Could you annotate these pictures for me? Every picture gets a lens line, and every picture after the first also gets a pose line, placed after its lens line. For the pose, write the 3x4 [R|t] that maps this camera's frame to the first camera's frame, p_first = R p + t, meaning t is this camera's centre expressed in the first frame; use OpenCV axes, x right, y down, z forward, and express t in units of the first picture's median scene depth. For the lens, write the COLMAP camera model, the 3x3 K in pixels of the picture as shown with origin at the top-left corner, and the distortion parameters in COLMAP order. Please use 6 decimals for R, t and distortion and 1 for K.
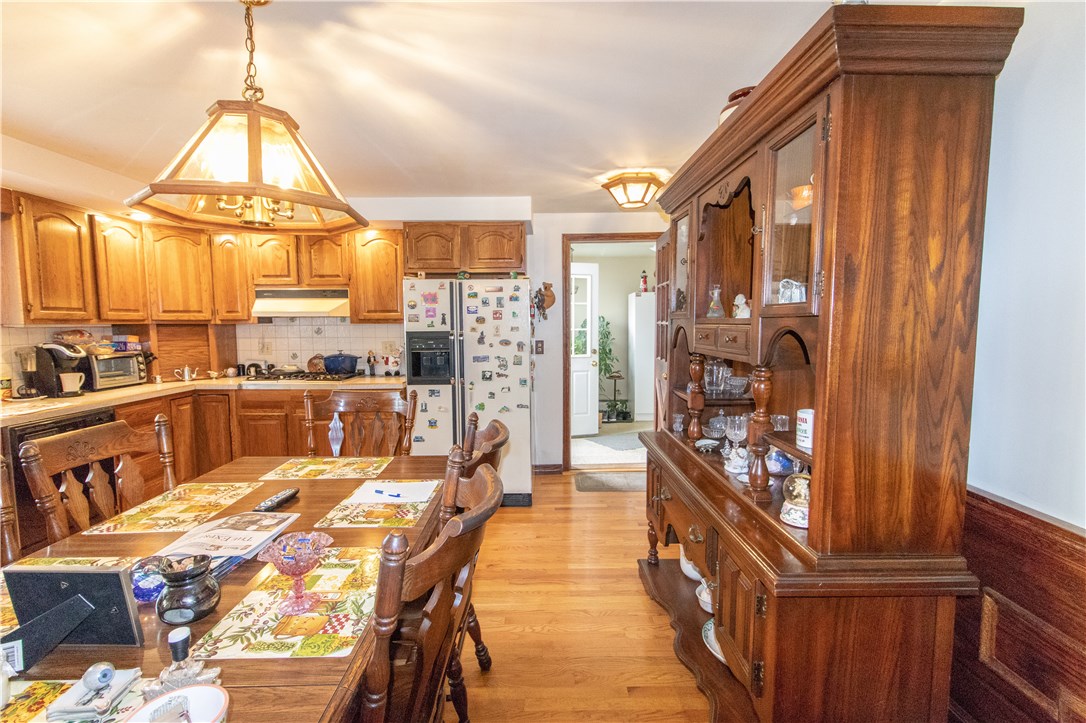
lens RADIAL K [[495.5, 0, 543.0], [0, 495.5, 361.5], [0, 0, 1]] dist [-0.000214, -0.000093]
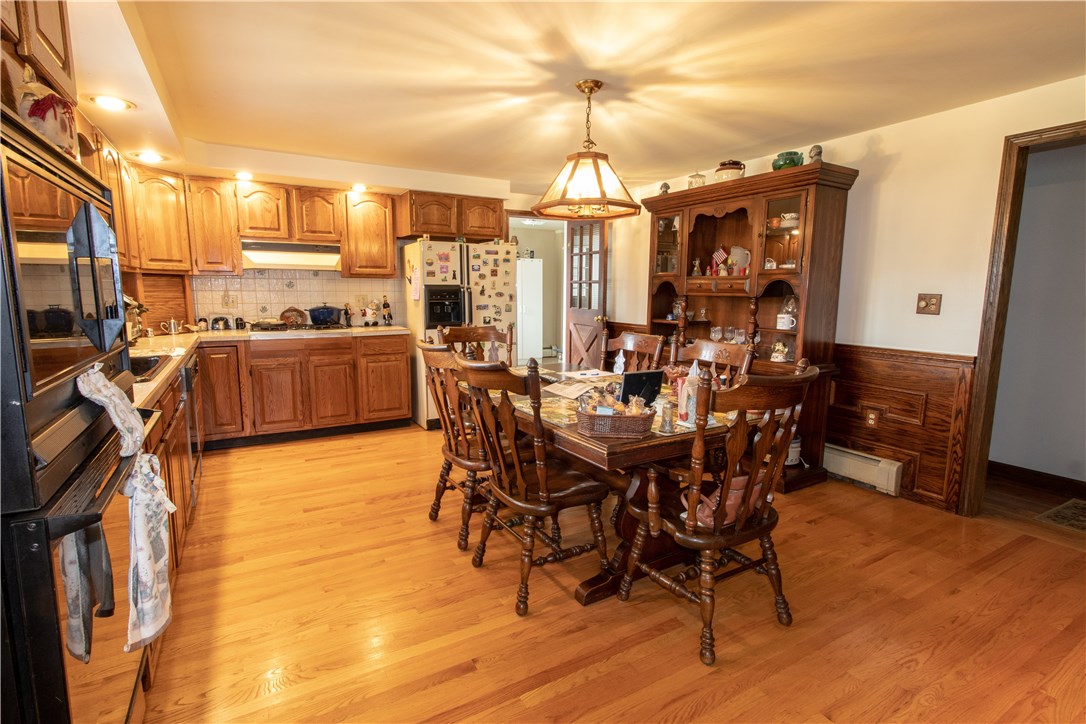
lens RADIAL K [[511.3, 0, 543.0], [0, 511.3, 362.0], [0, 0, 1]] dist [-0.000321, -0.000159]
pose [[0.875345, -0.057869, 0.480023, -0.625332], [0.027122, 0.997125, 0.070750, 0.046217], [-0.482737, -0.048912, 0.874398, -0.229223]]
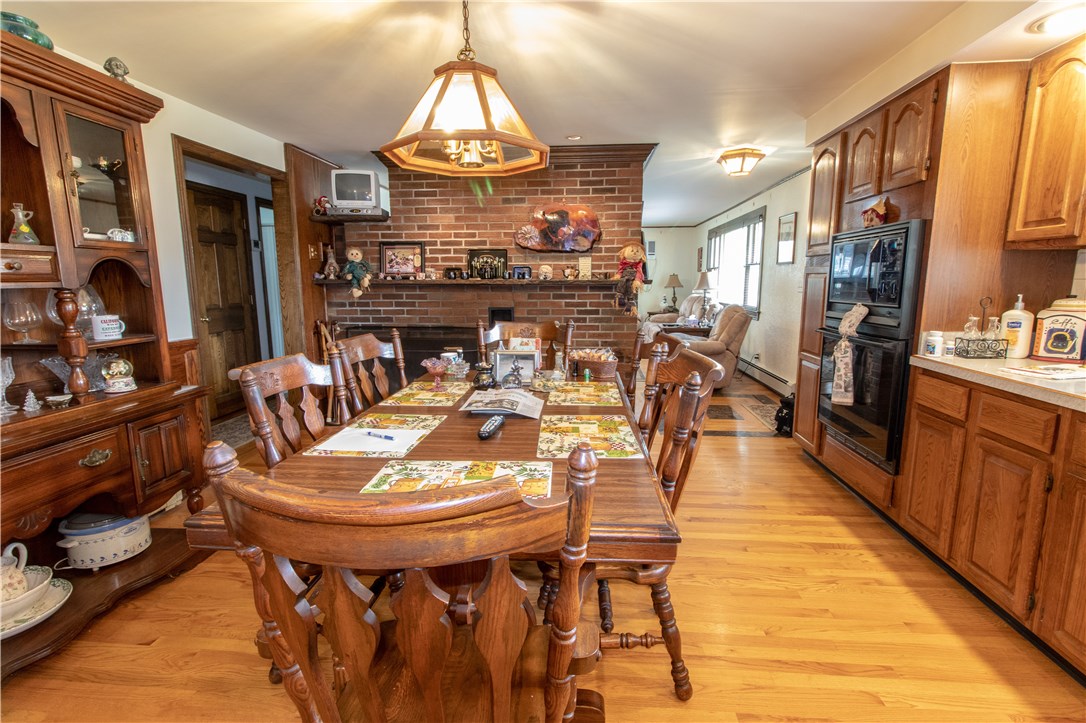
lens RADIAL K [[511.3, 0, 543.0], [0, 511.3, 361.5], [0, 0, 1]] dist [-0.000321, -0.000159]
pose [[-0.995128, -0.008515, 0.098220, -0.331595], [0.014540, 0.972694, 0.231636, -0.036232], [-0.097511, 0.231935, -0.967831, 0.876217]]
